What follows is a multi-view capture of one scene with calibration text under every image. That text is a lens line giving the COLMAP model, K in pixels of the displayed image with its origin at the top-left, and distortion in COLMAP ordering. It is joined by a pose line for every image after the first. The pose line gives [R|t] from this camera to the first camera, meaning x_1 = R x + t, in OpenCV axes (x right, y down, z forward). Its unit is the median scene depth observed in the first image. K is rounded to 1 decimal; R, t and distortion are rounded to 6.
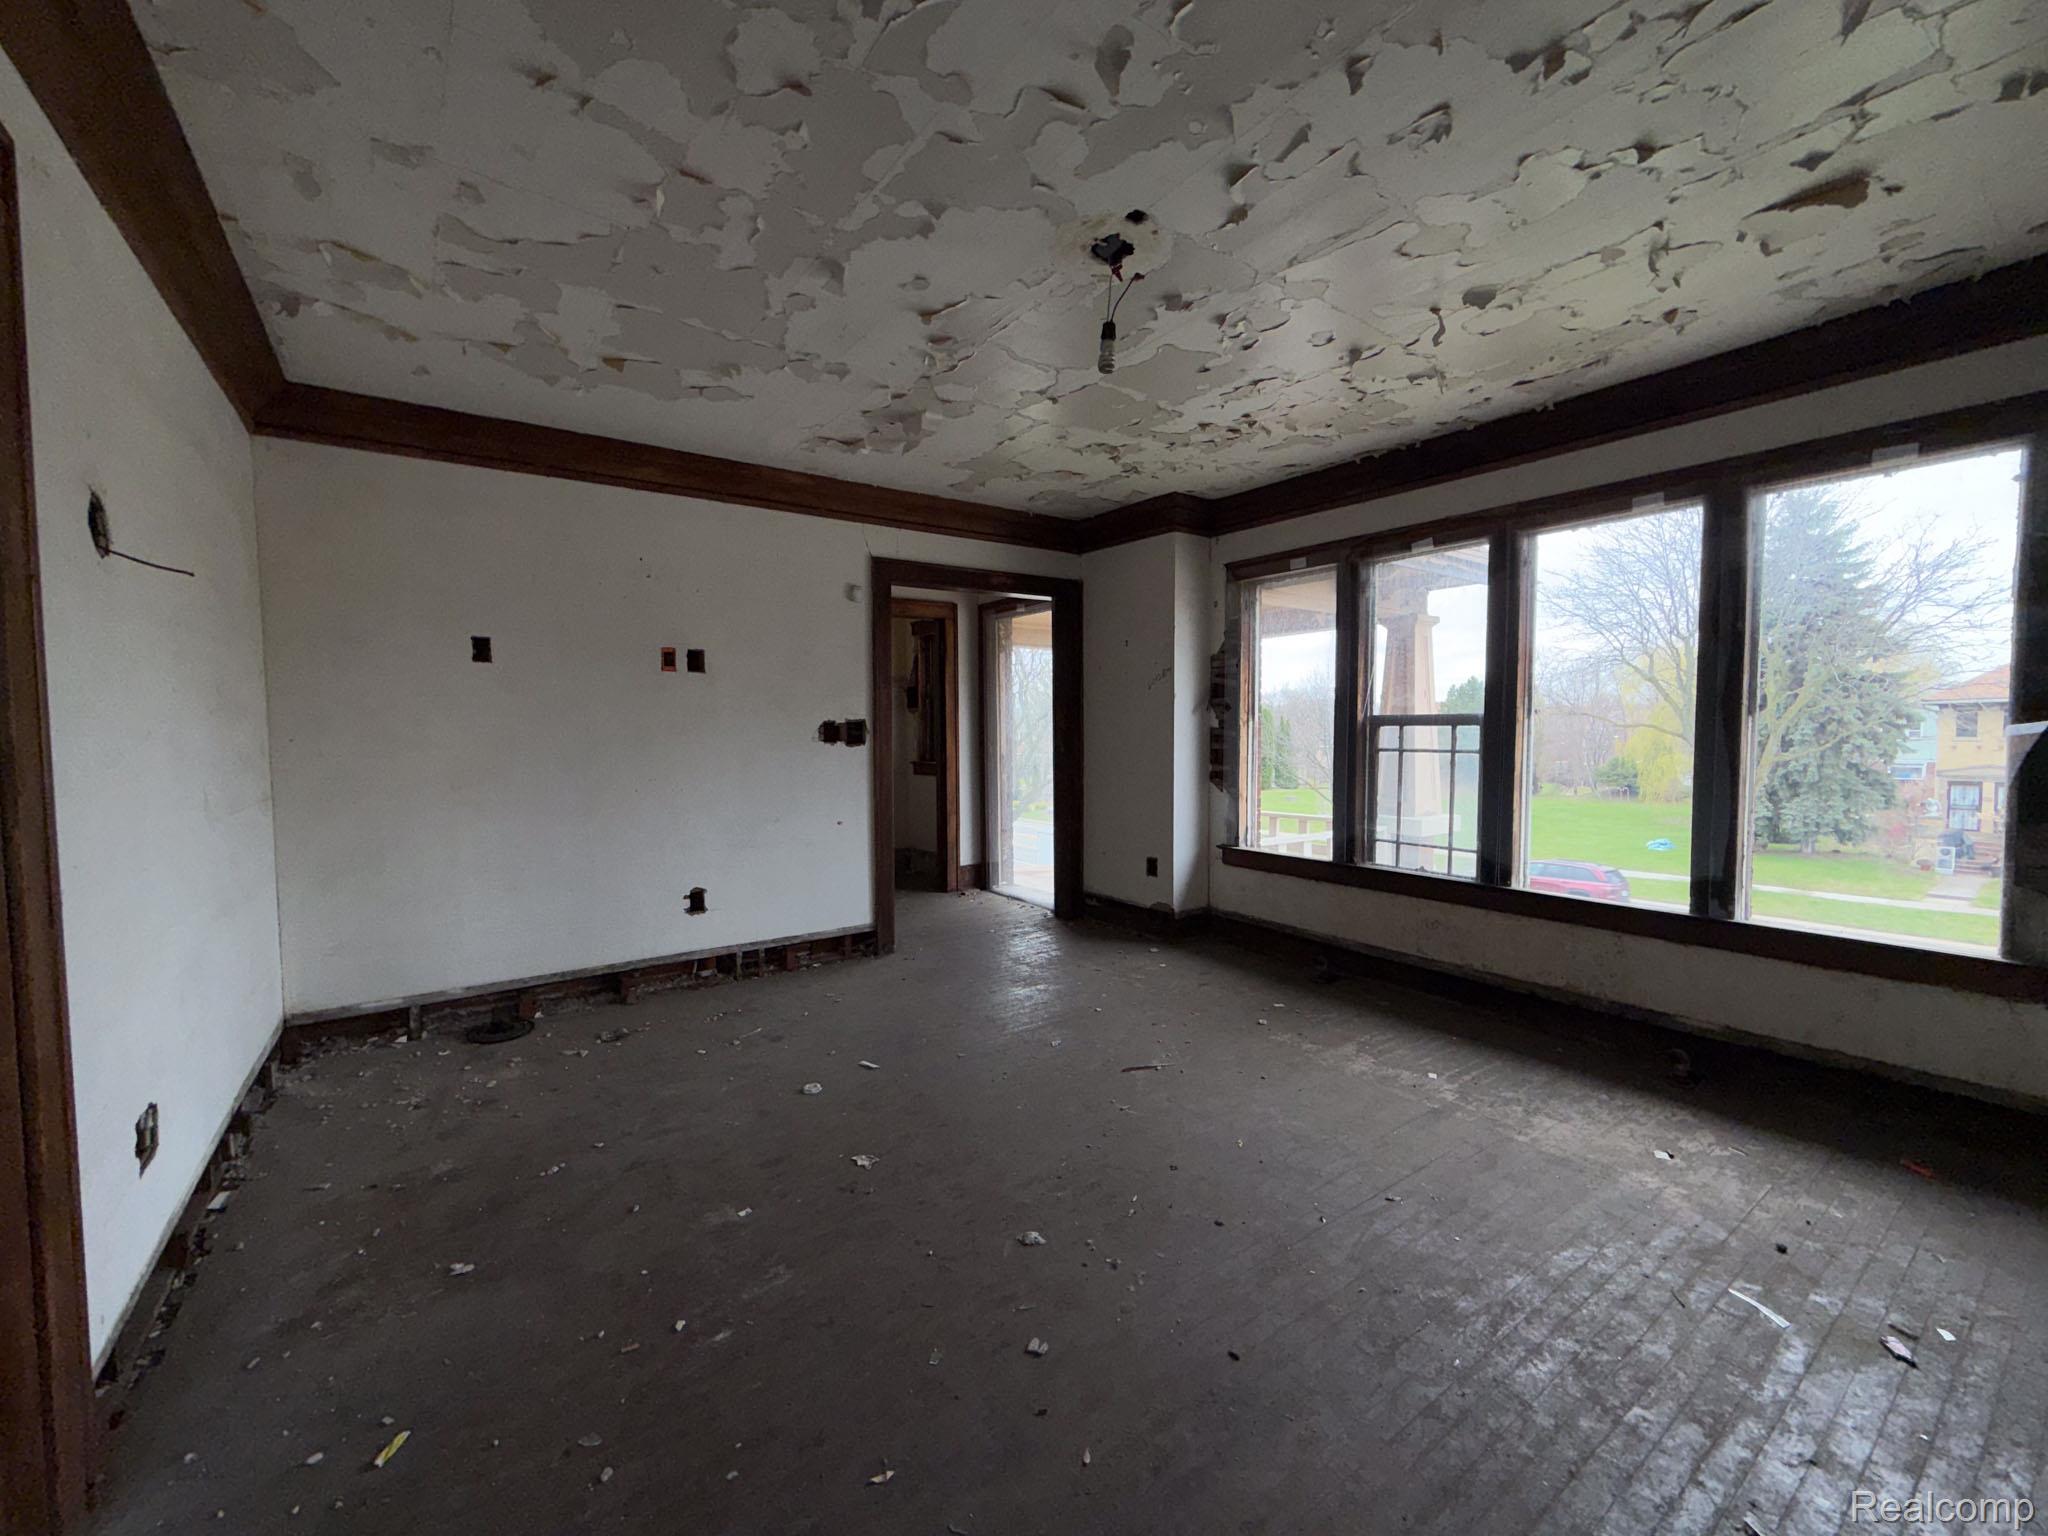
lens RADIAL K [[811.8, 0, 1017.8], [0, 811.8, 769.8], [0, 0, 1]] dist [-0.002796, -0.000554]
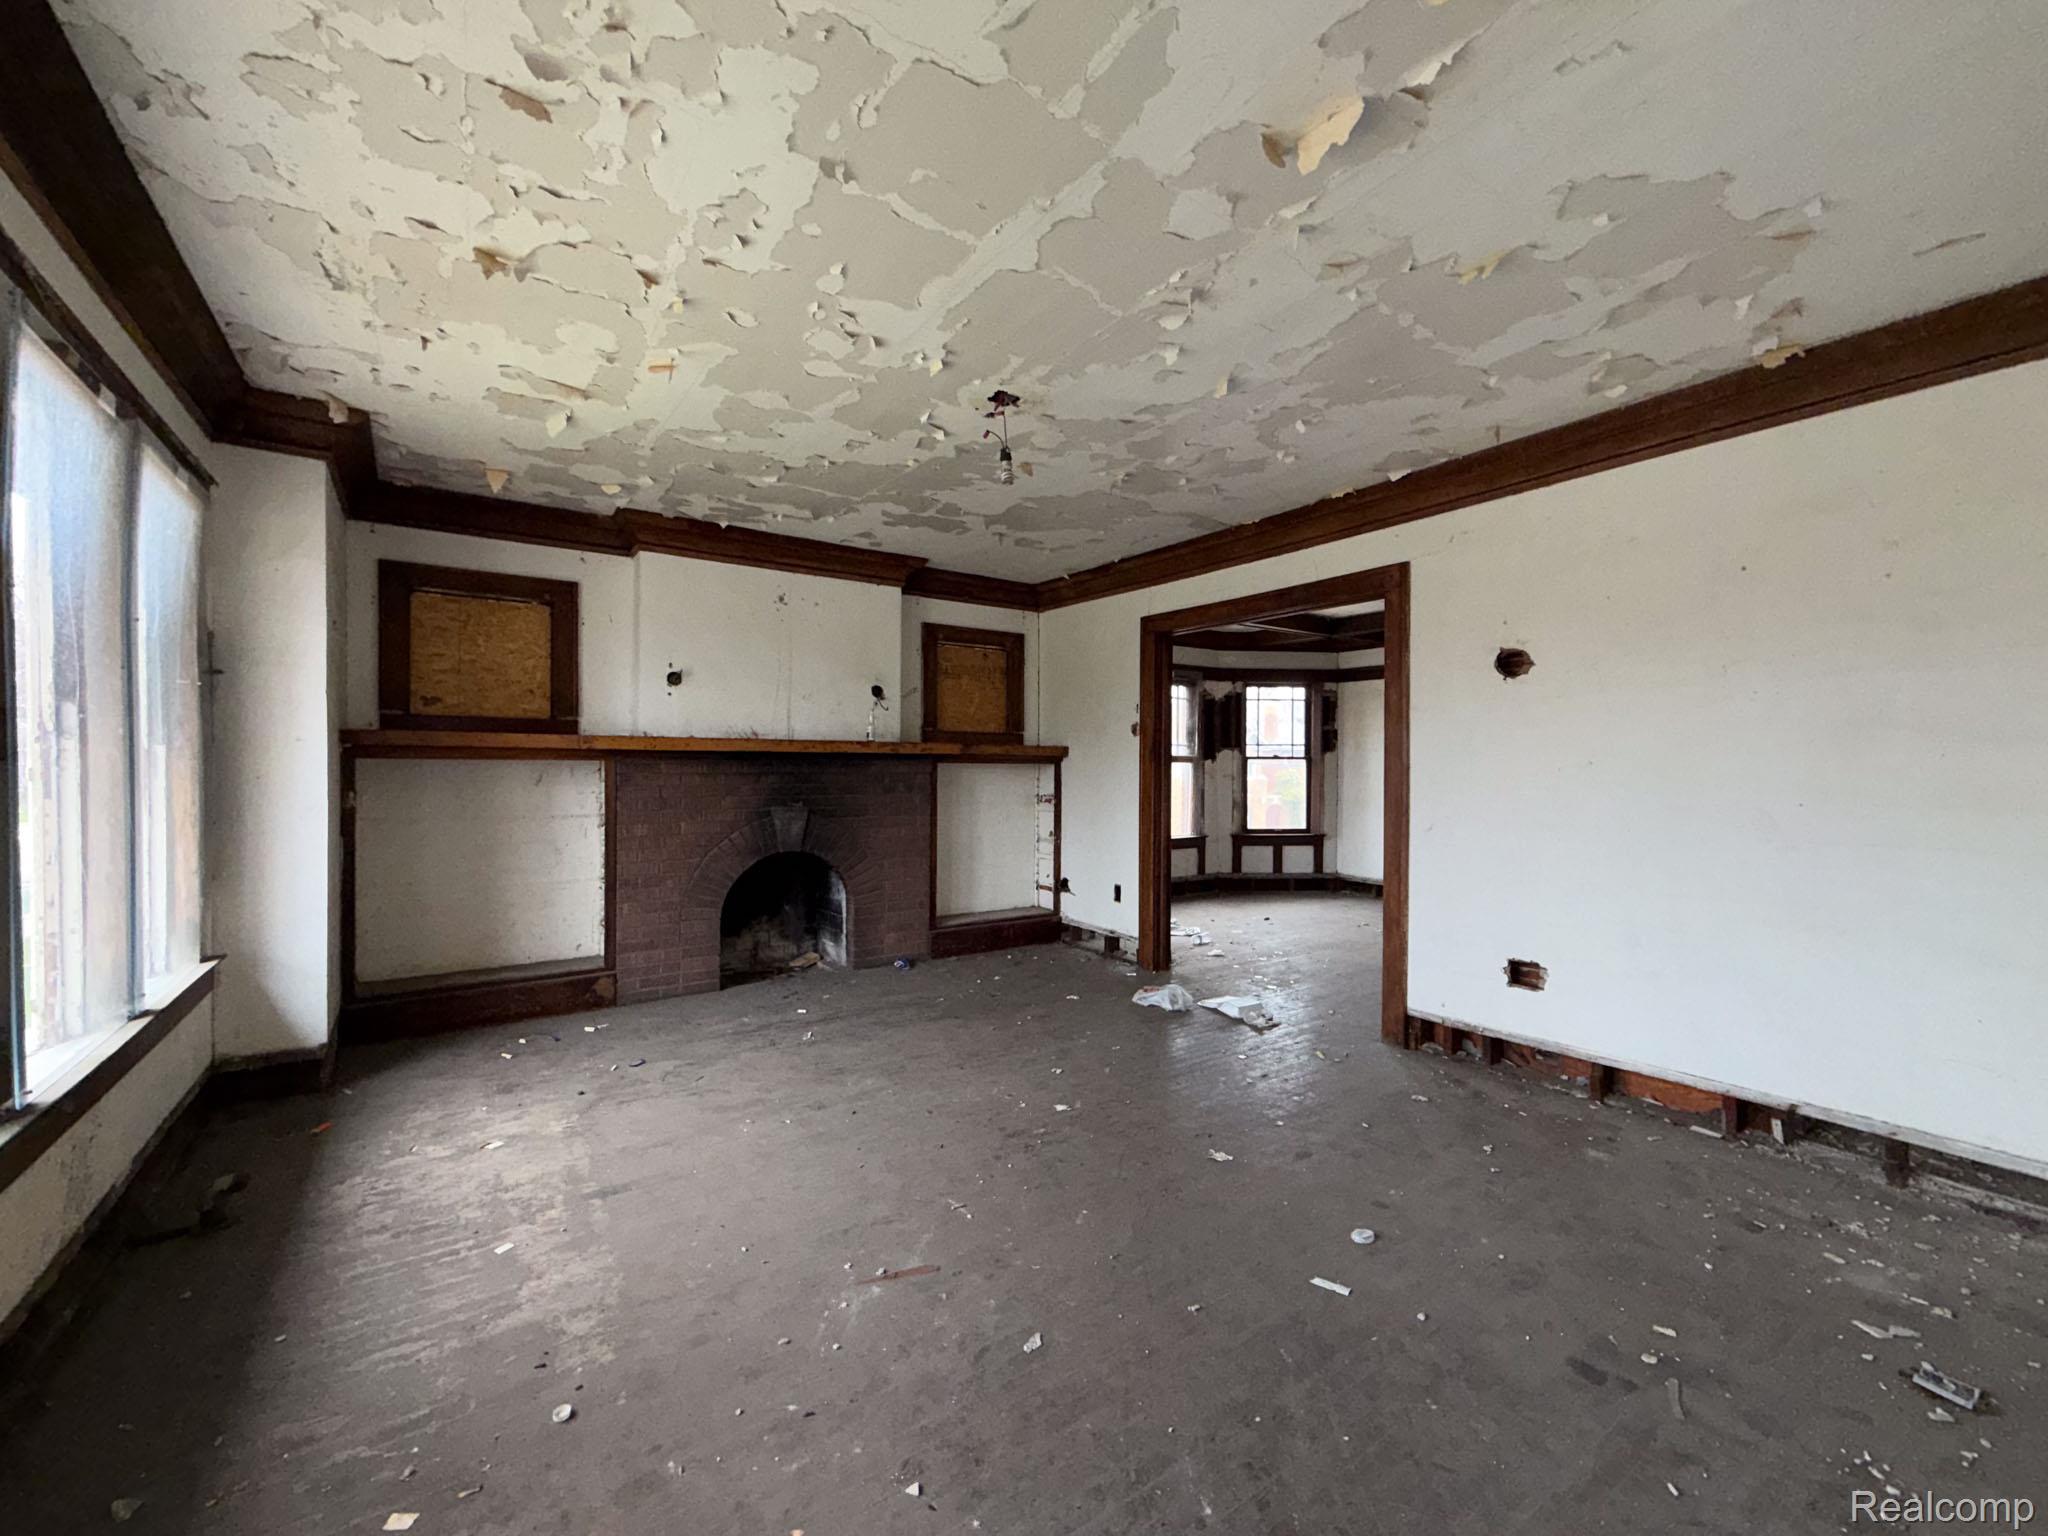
lens RADIAL K [[811.8, 0, 1020.2], [0, 811.8, 770.5], [0, 0, 1]] dist [-0.002796, -0.000554]
pose [[-0.999968, -0.000890, 0.007998, 0.064804], [-0.000439, 0.998418, 0.056223, -0.088079], [-0.008035, 0.056218, -0.998386, 1.905646]]
